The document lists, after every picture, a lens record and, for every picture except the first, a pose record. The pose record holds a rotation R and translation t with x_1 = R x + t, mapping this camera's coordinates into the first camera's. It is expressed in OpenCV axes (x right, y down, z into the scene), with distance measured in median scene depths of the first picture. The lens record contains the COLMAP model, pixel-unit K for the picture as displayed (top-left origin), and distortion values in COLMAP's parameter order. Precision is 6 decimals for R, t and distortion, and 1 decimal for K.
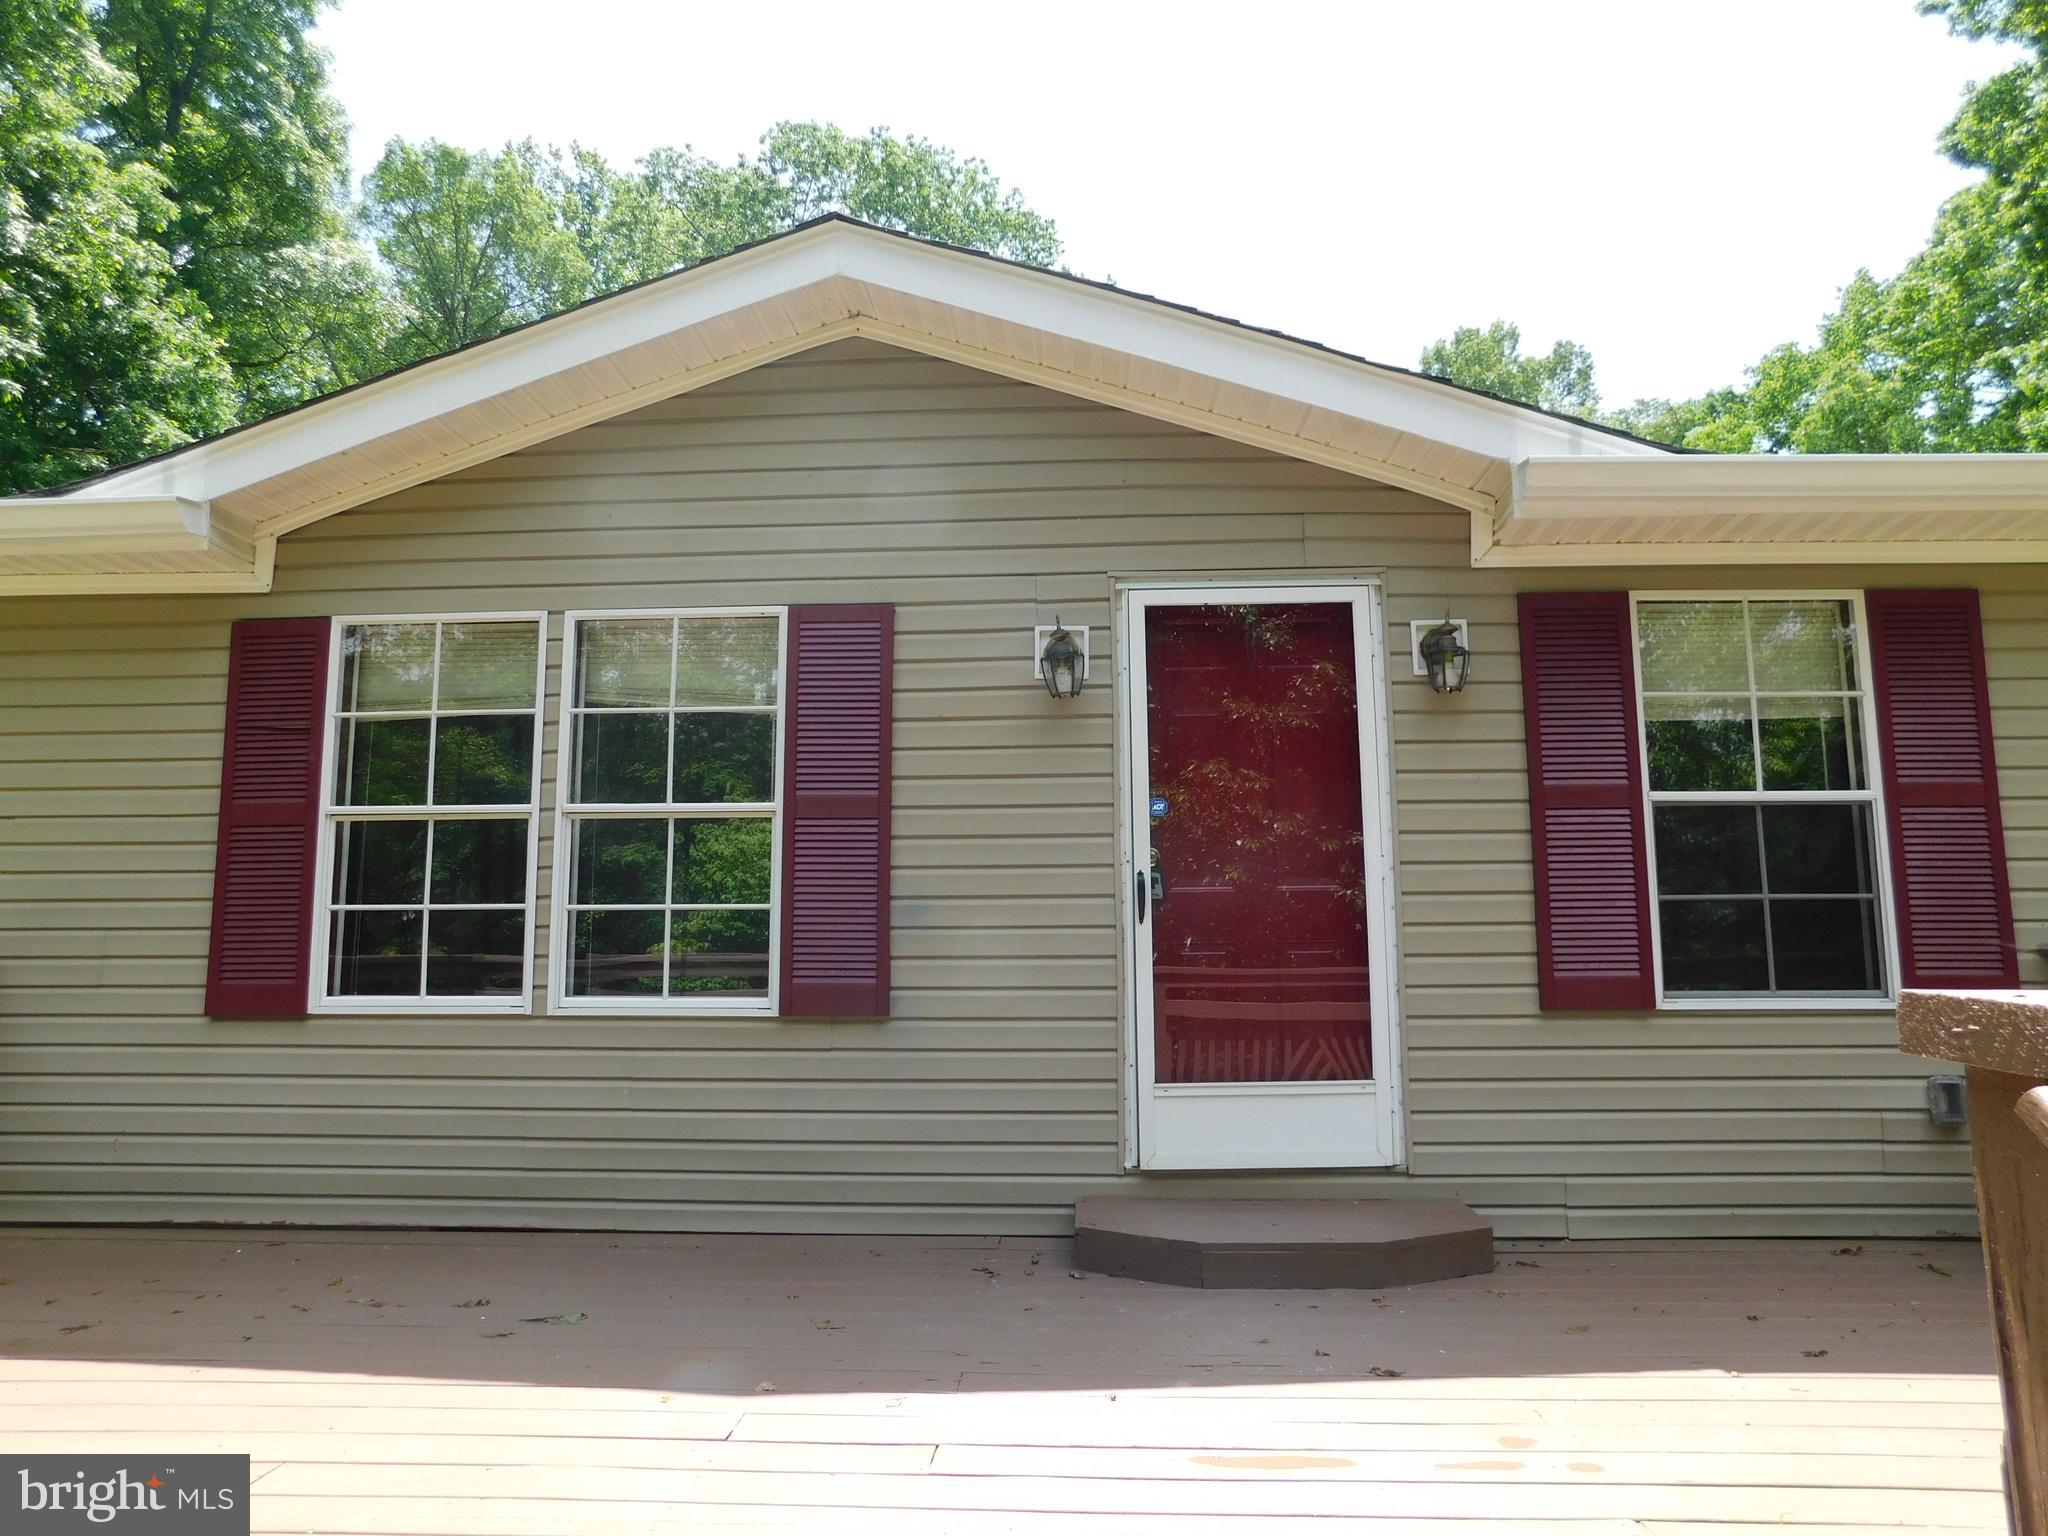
lens RADIAL K [[1354.5, 0, 1025.6], [0, 1354.5, 763.2], [0, 0, 1]] dist [-0.074068, 0.062229]
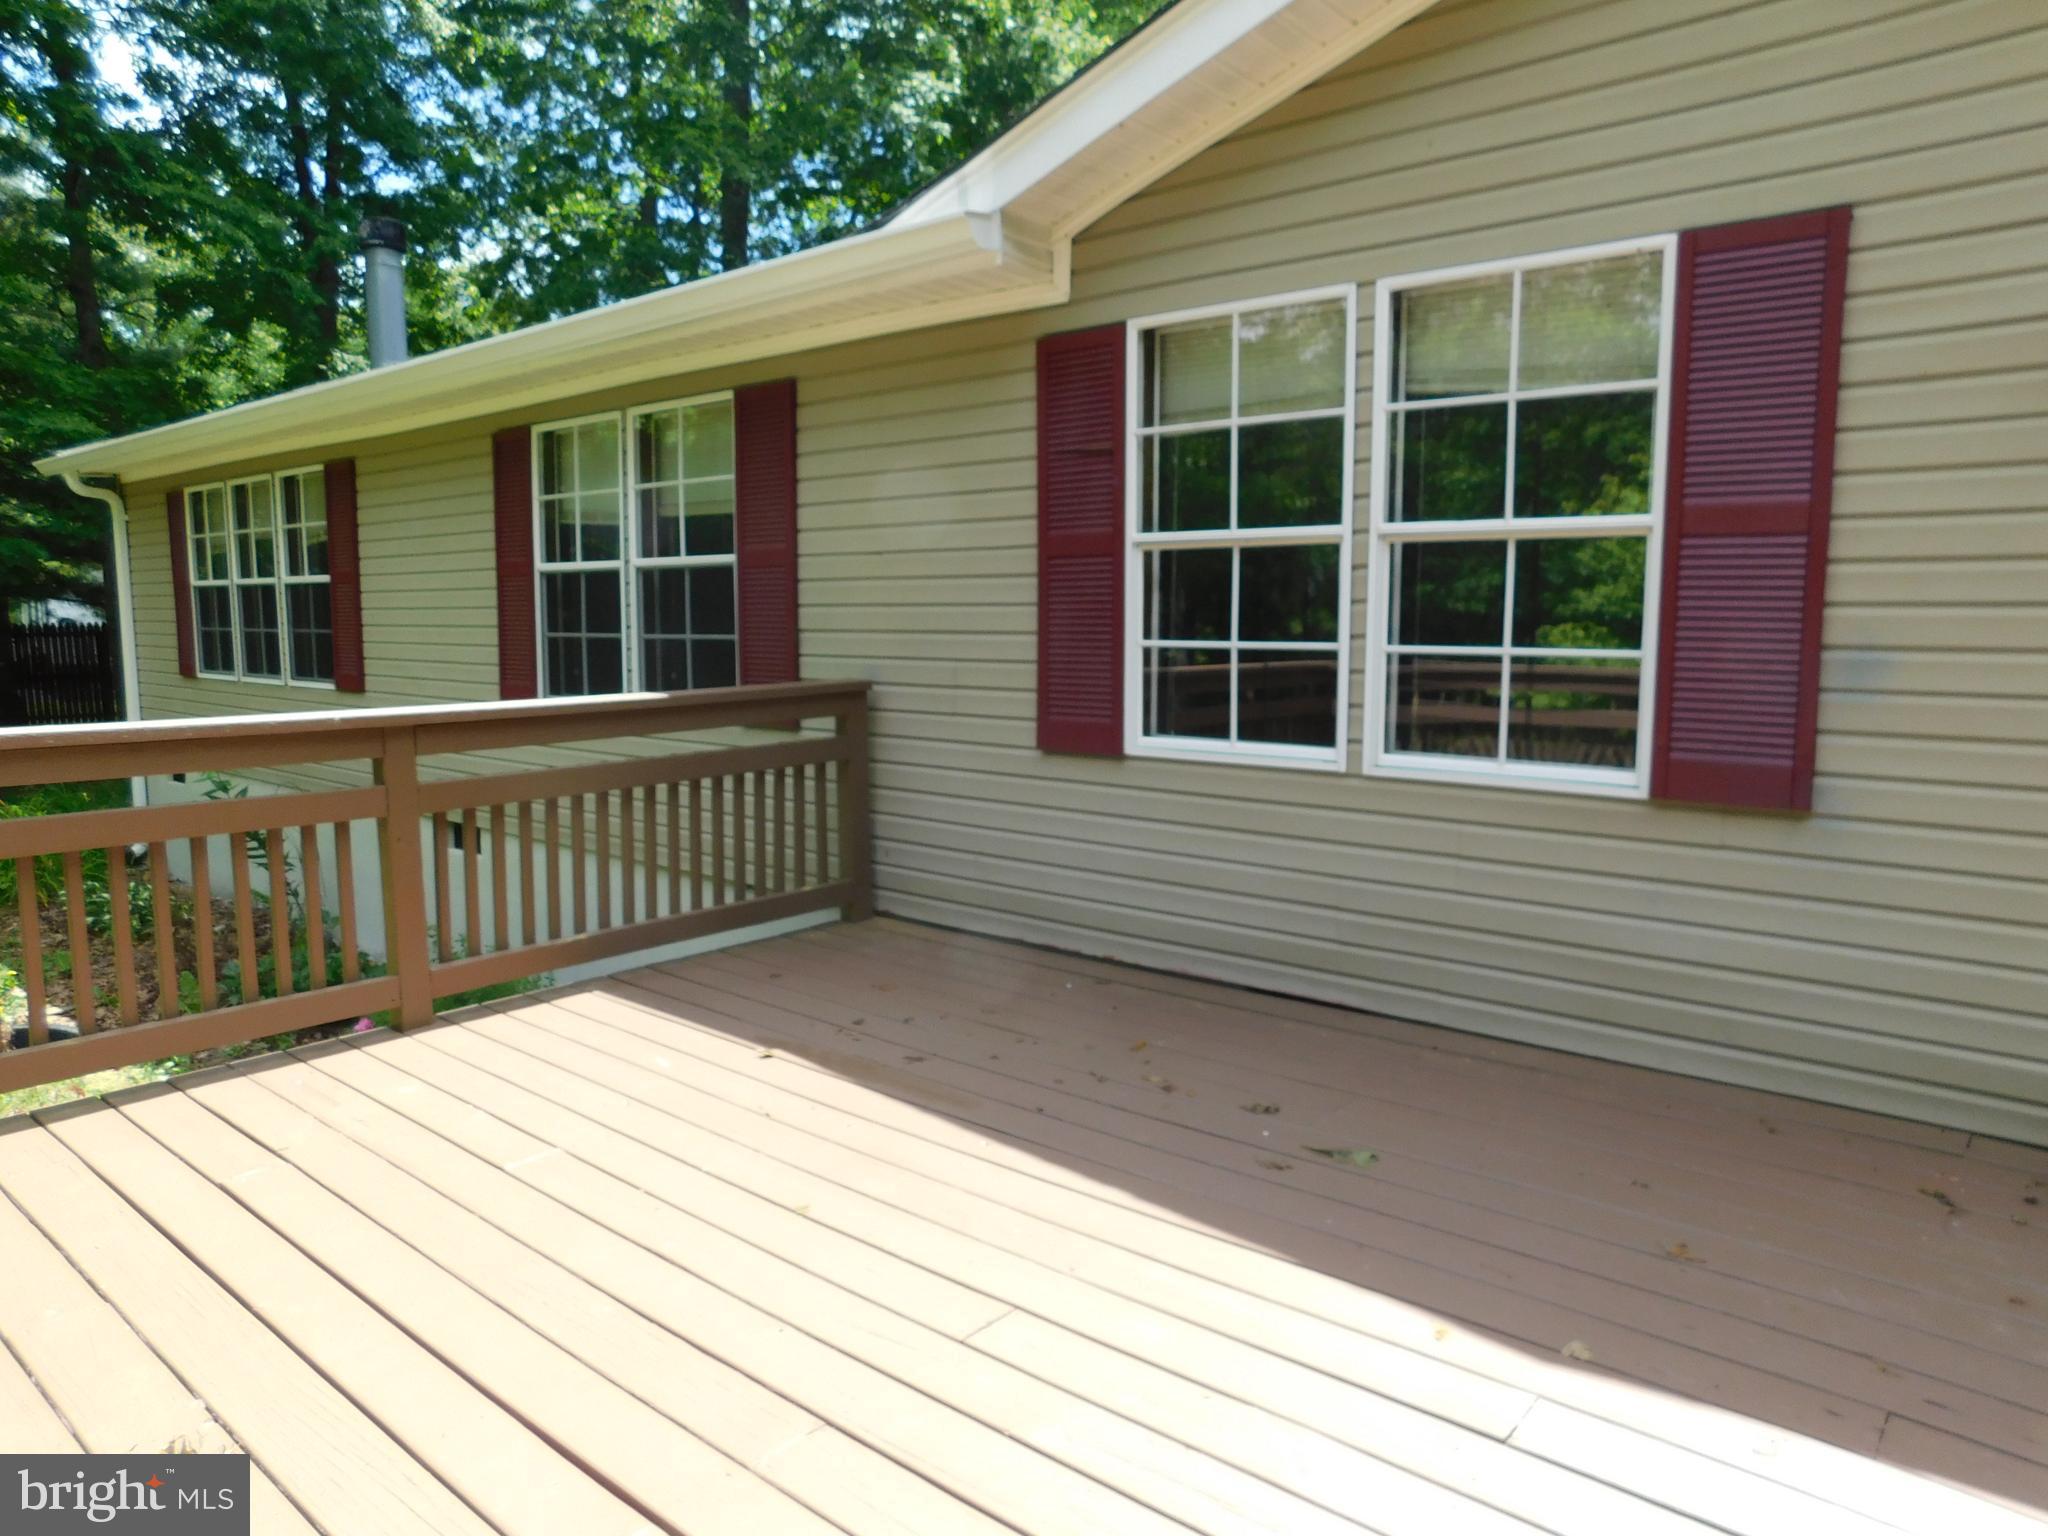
lens RADIAL K [[1354.5, 0, 1025.6], [0, 1354.5, 763.2], [0, 0, 1]] dist [-0.074068, 0.062229]
pose [[0.799619, 0.073053, -0.596047, -0.014398], [0.074901, 0.972689, 0.219697, -0.025092], [0.595818, -0.220318, 0.772309, 0.201848]]
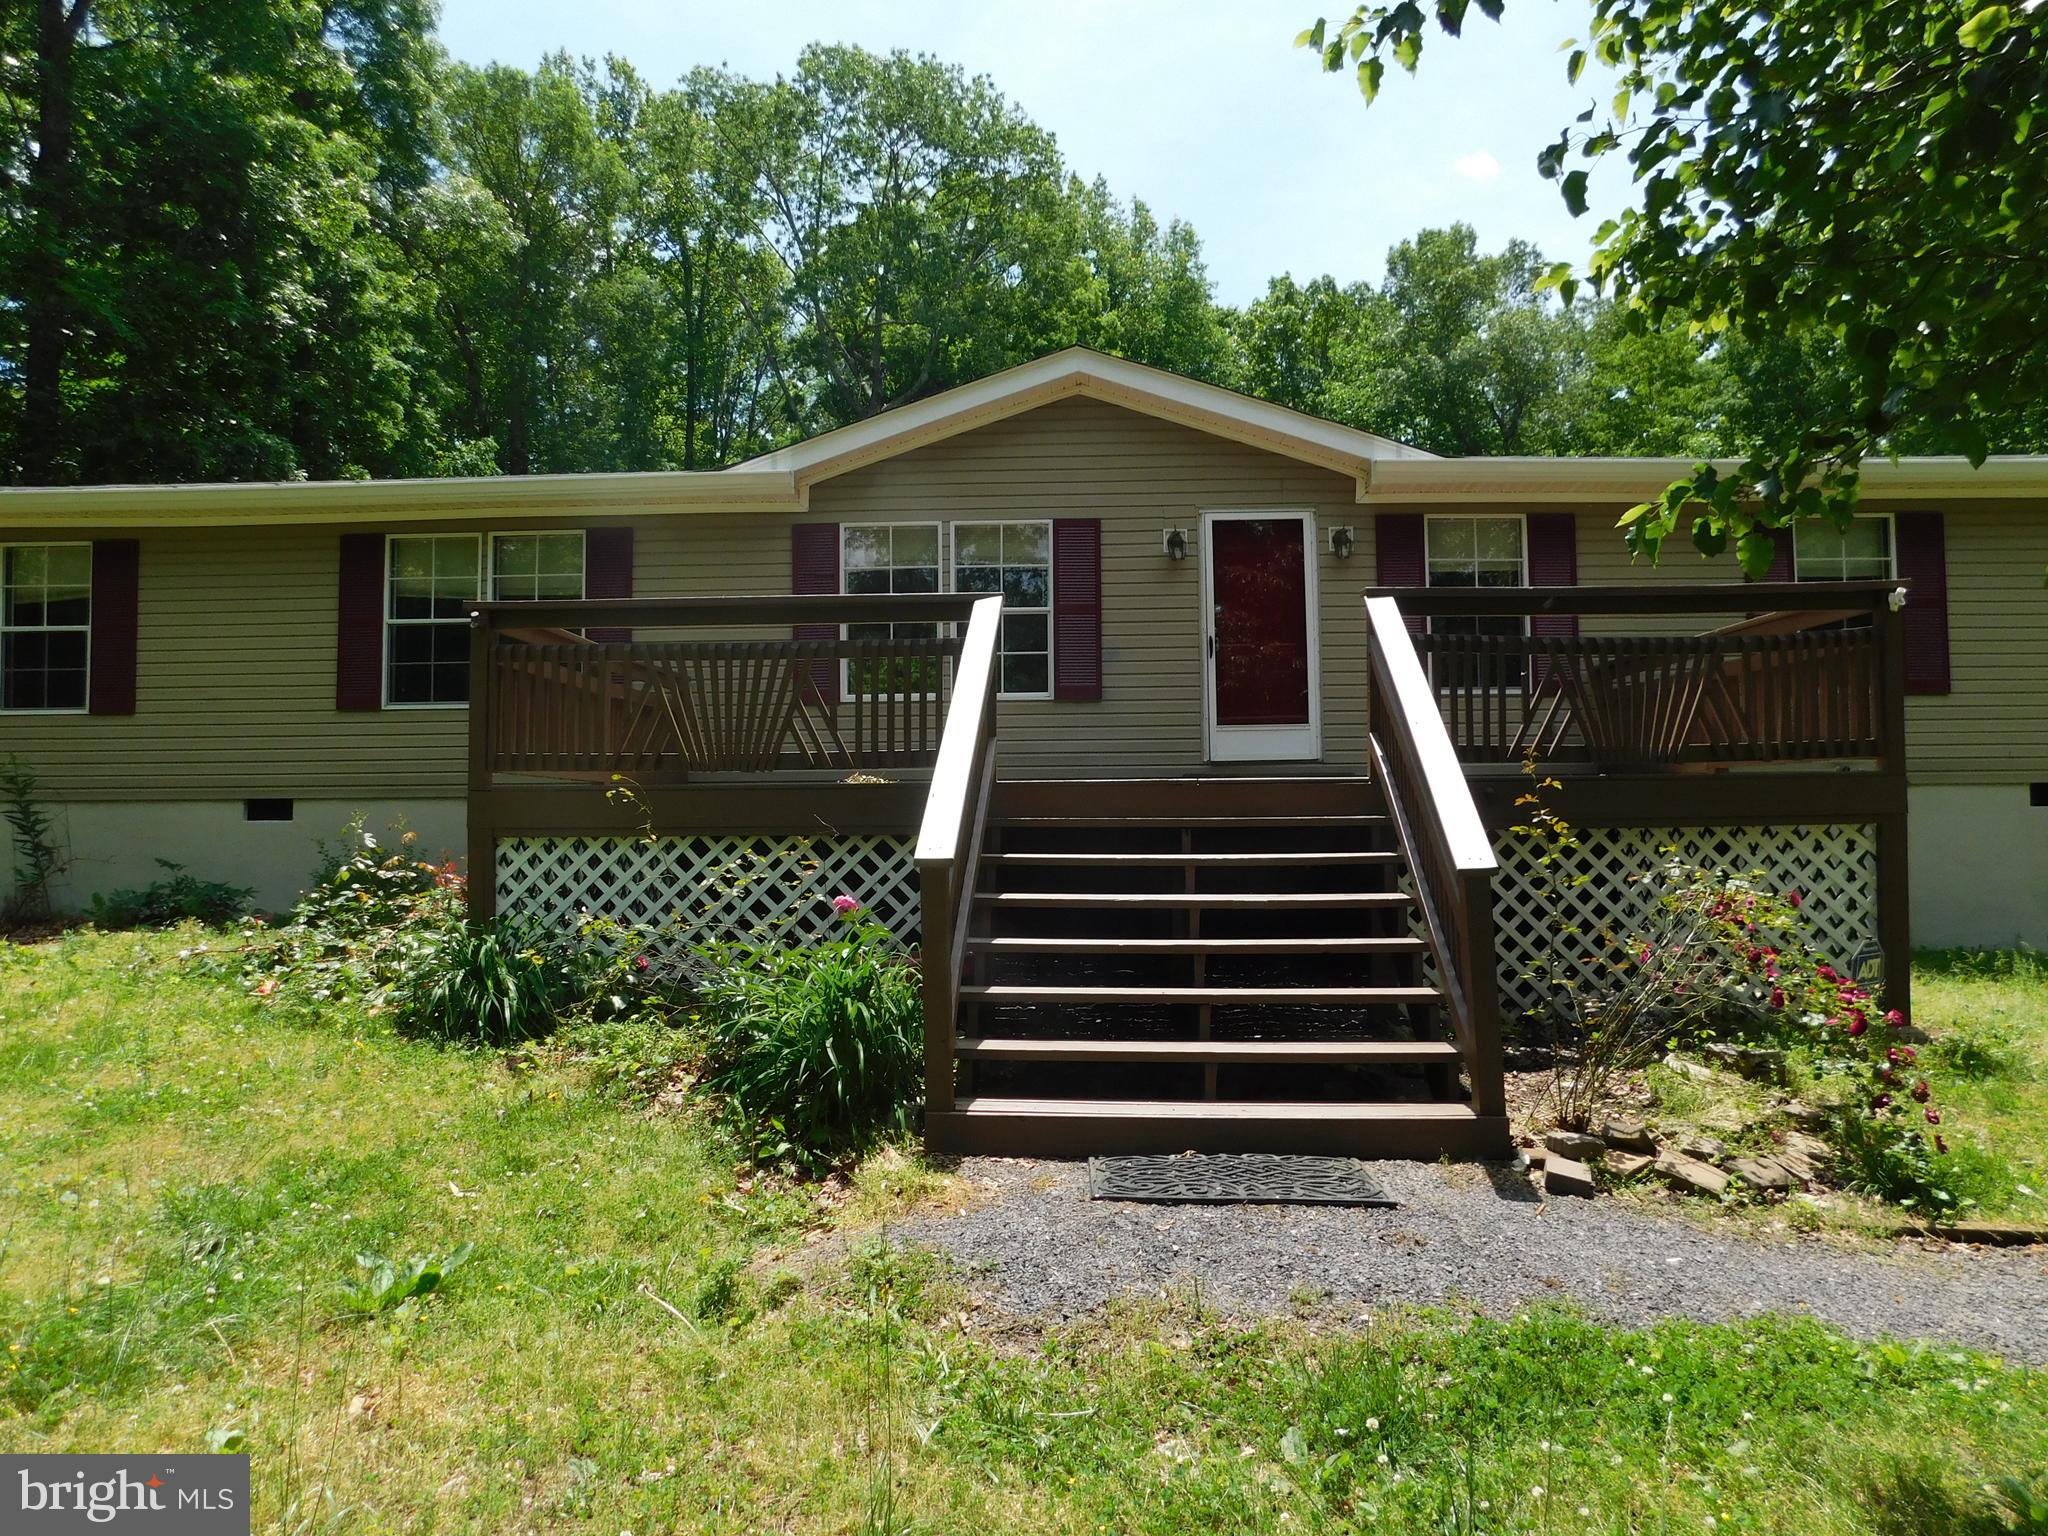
lens RADIAL K [[1354.5, 0, 1025.6], [0, 1354.5, 763.2], [0, 0, 1]] dist [-0.074068, 0.062229]
pose [[0.999733, -0.003619, 0.022806, -0.279696], [0.001522, 0.995824, 0.091282, 0.082982], [-0.023041, -0.091223, 0.995564, -1.294085]]
